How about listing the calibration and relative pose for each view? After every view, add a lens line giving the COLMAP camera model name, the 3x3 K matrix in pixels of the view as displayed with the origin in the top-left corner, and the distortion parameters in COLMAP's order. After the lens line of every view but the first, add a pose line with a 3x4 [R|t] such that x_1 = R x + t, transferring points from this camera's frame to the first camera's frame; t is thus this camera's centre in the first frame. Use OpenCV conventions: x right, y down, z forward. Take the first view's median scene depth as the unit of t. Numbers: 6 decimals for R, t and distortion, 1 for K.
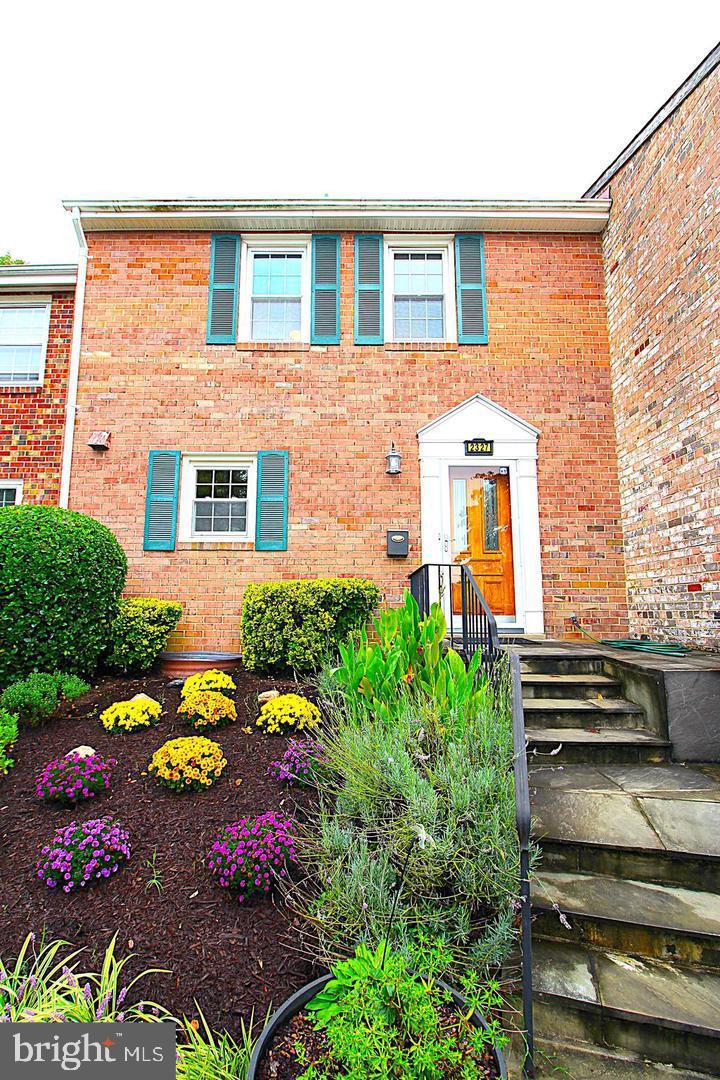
lens RADIAL K [[497.5, 0, 359.9], [0, 497.5, 546.0], [0, 0, 1]] dist [-0.000309, 0.000019]
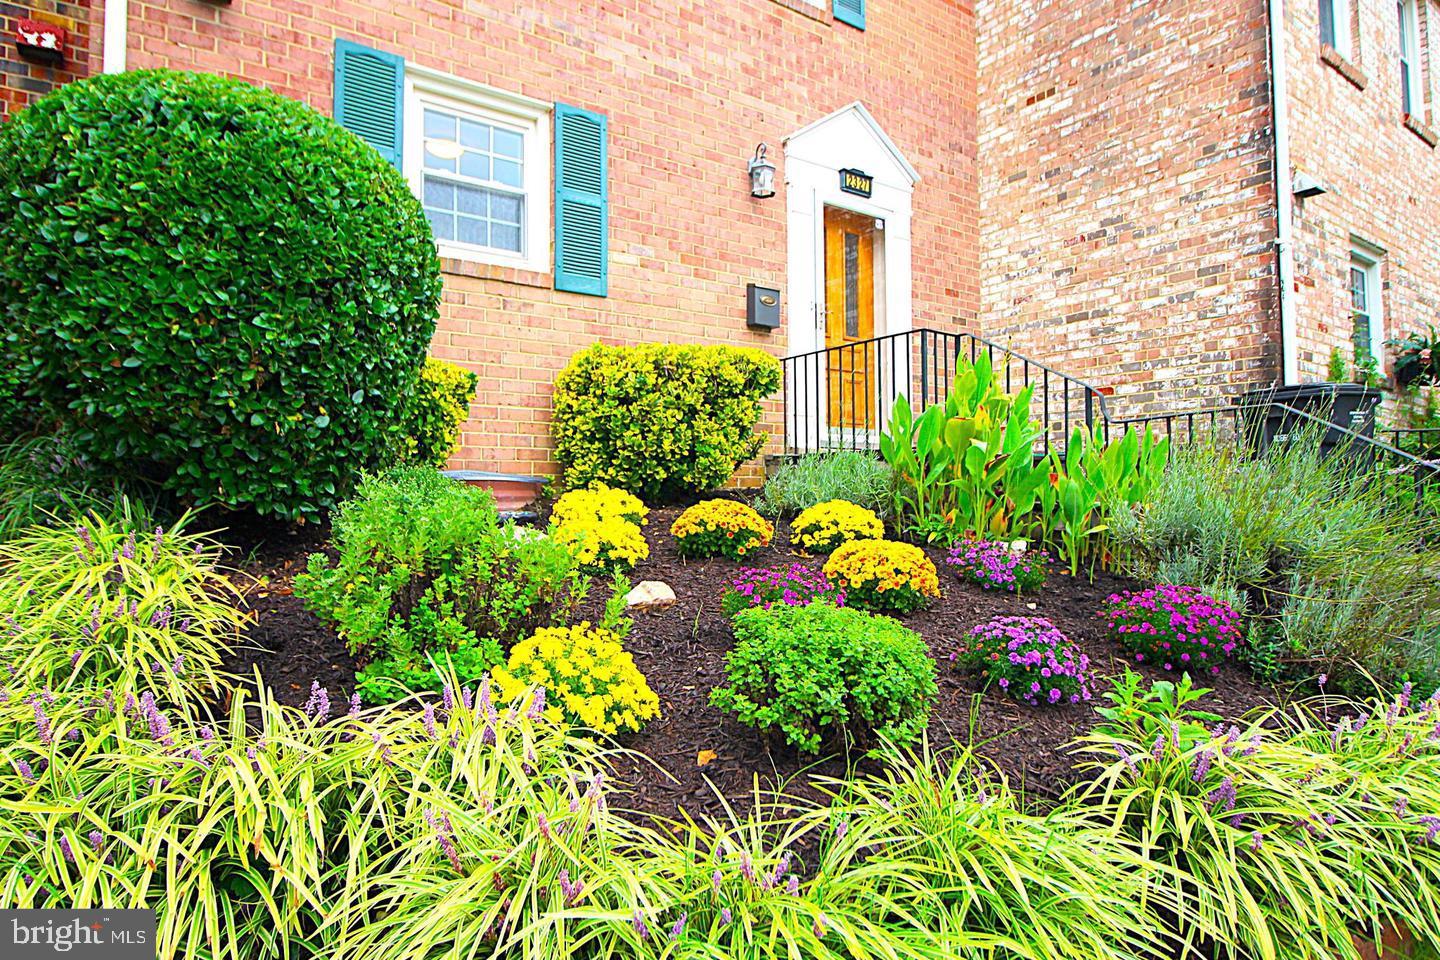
lens RADIAL K [[806.0, 0, 717.9], [0, 806.0, 471.3], [0, 0, 1]] dist [-0.005554, -0.000681]
pose [[0.823921, 0.007557, 0.566654, -0.551892], [-0.068221, 0.993962, 0.085939, 0.116522], [-0.562584, -0.109465, 0.819461, 0.154302]]
